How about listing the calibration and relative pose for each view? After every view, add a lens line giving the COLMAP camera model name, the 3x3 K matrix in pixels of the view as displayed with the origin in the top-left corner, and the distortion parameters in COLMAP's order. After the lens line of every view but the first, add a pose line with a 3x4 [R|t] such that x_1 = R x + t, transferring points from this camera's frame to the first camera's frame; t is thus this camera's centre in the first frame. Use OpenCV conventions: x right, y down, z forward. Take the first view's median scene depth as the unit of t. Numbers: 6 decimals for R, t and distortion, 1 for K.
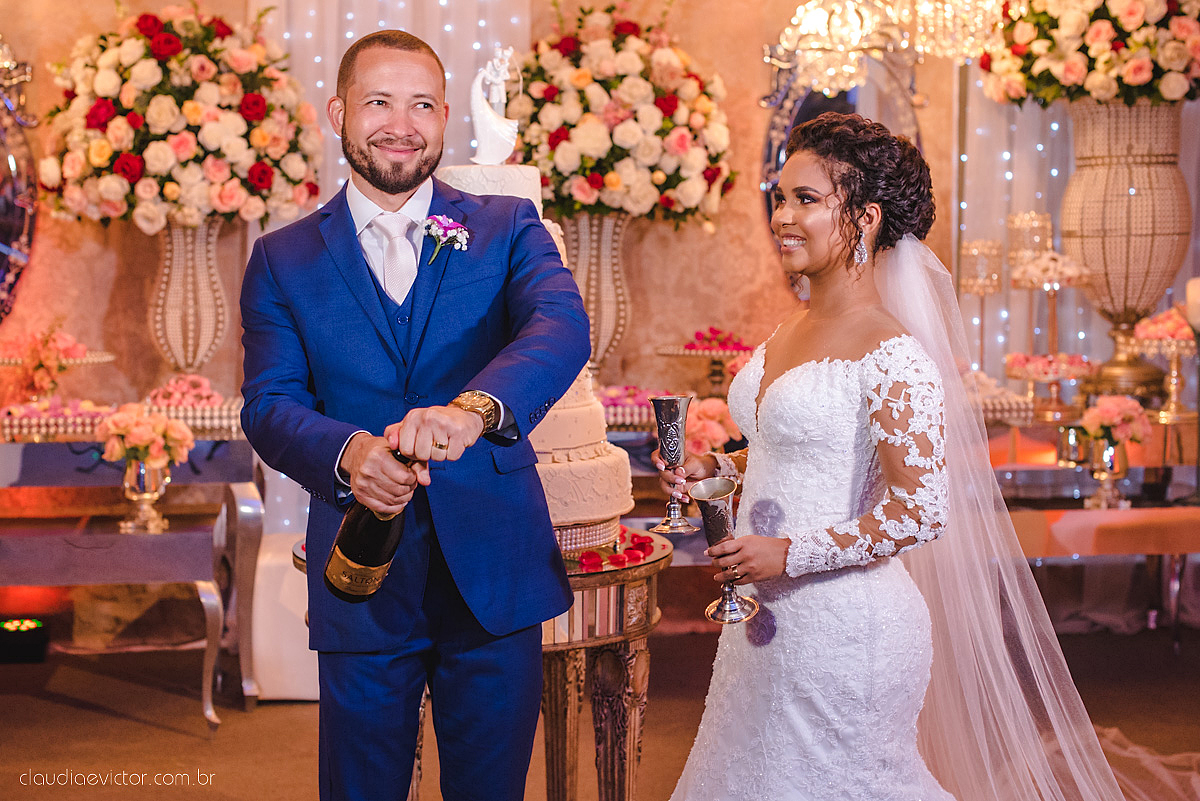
lens RADIAL K [[1750.7, 0, 600.0], [0, 1750.7, 400.5], [0, 0, 1]] dist [-0.020772, 0.045885]
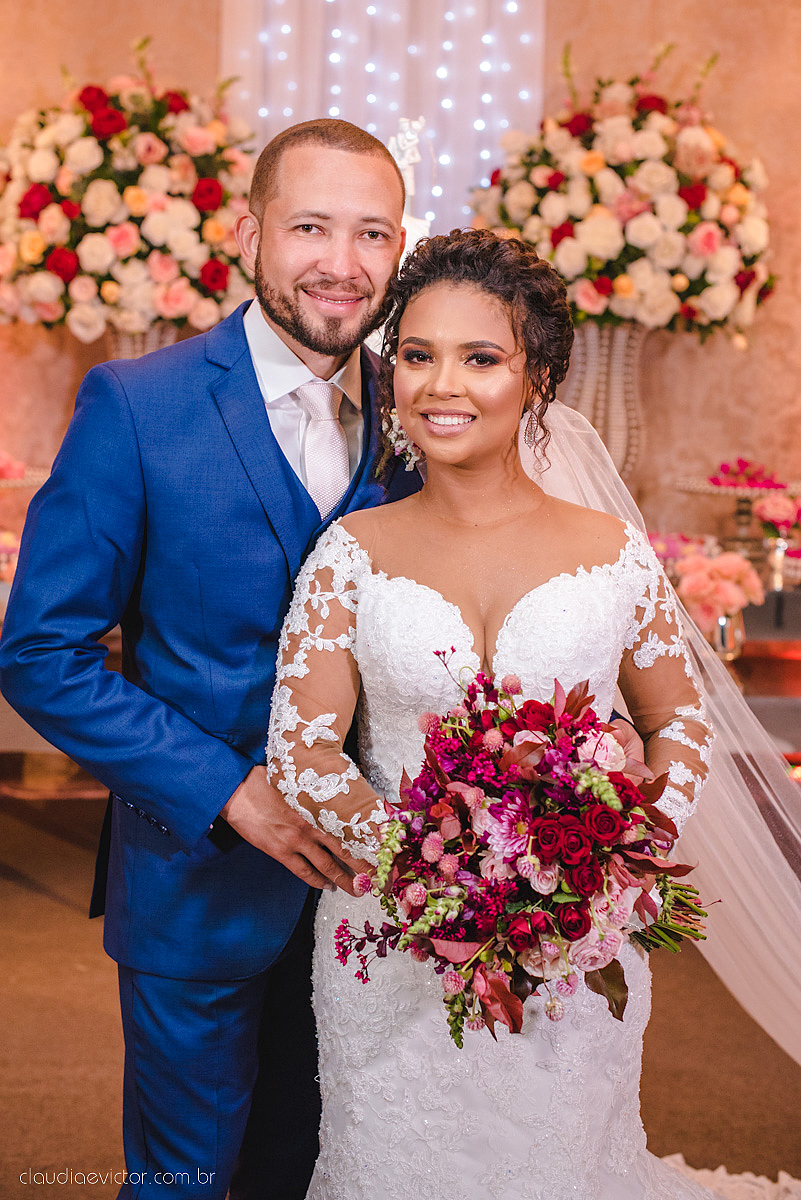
lens RADIAL K [[1670.9, 0, 452.6], [0, 1670.9, 577.2], [0, 0, 1]] dist [-0.001181, 0.017473]
pose [[0.991253, 0.035719, -0.127047, 0.032549], [-0.028029, 0.997695, 0.061806, -0.032713], [0.128962, -0.057704, 0.989969, 0.181349]]
